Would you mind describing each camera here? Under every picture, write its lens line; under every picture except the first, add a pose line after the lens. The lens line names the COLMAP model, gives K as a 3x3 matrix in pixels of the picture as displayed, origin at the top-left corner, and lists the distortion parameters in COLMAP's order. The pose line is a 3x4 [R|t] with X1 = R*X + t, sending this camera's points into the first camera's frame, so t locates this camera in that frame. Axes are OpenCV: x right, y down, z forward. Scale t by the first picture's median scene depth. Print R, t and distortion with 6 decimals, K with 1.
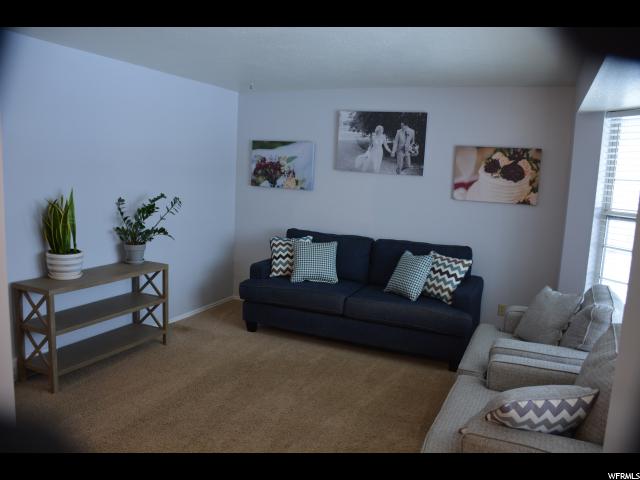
lens RADIAL K [[499.3, 0, 321.3], [0, 499.3, 242.6], [0, 0, 1]] dist [-0.159362, 0.113546]
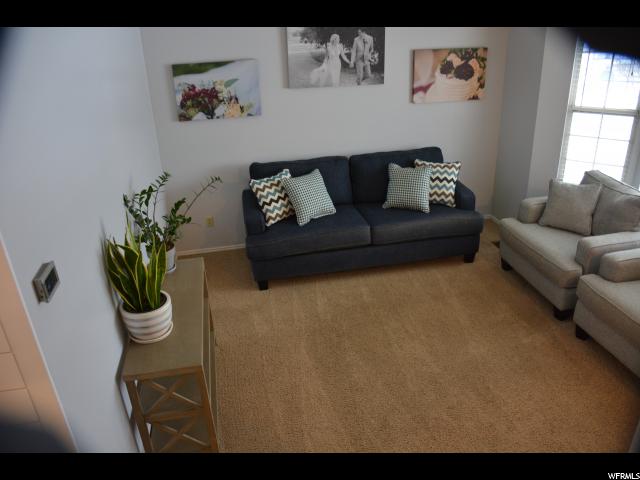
lens RADIAL K [[499.3, 0, 321.3], [0, 499.3, 242.6], [0, 0, 1]] dist [-0.159362, 0.113546]
pose [[0.812694, -0.317204, 0.488784, -0.470402], [0.160062, 0.928100, 0.336171, -0.188723], [-0.560275, -0.194968, 0.805034, 0.219802]]
